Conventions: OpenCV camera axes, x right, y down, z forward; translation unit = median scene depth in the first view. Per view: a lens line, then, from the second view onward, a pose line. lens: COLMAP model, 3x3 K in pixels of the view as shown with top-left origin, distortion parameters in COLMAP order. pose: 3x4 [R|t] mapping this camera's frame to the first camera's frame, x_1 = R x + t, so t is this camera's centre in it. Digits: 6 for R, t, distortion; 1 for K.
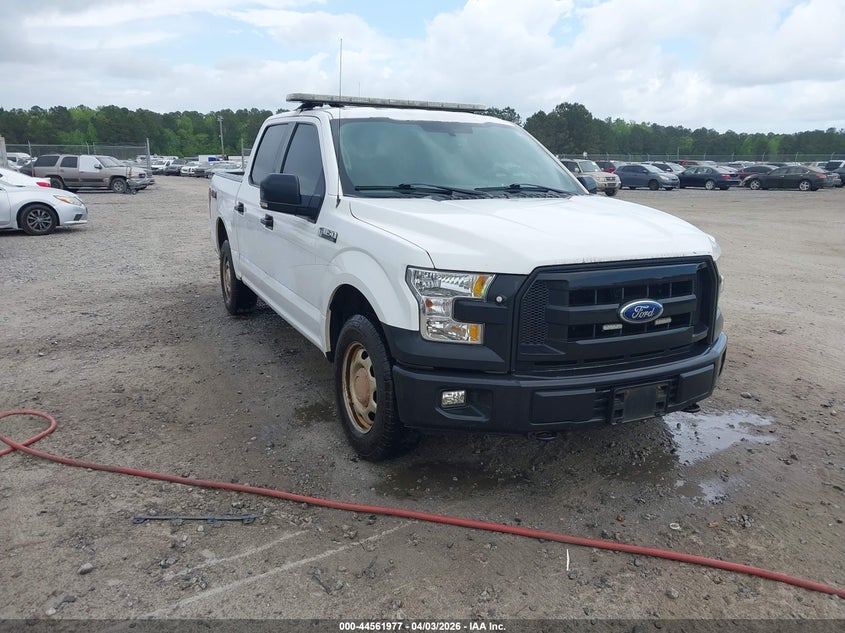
lens RADIAL K [[658.6, 0, 430.1], [0, 658.6, 314.5], [0, 0, 1]] dist [0.059042, -0.054167]
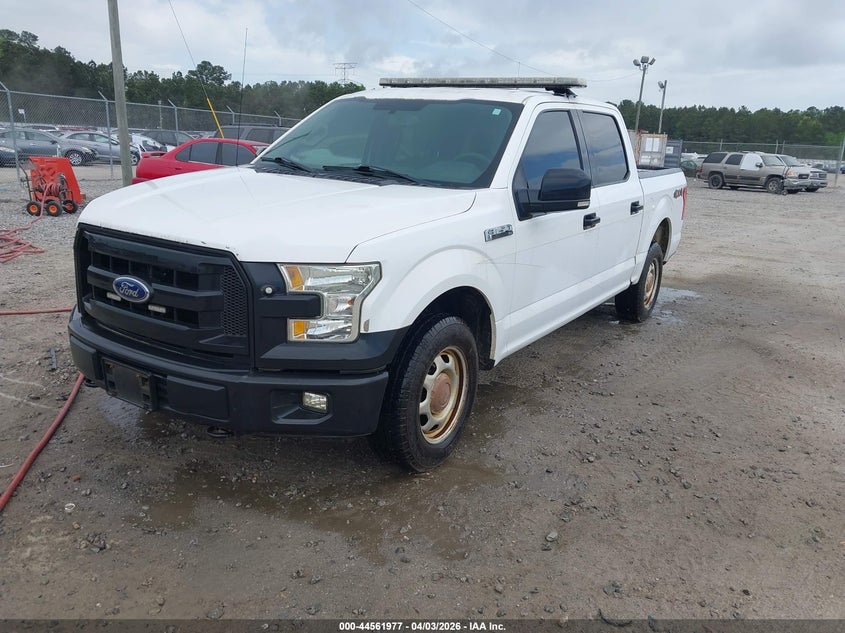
lens RADIAL K [[658.6, 0, 429.2], [0, 658.6, 318.4], [0, 0, 1]] dist [0.059042, -0.054167]
pose [[0.508654, 0.235197, -0.828223, 0.128223], [-0.232088, 0.963811, 0.131164, -0.018039], [0.829100, 0.125503, 0.544833, 0.081339]]
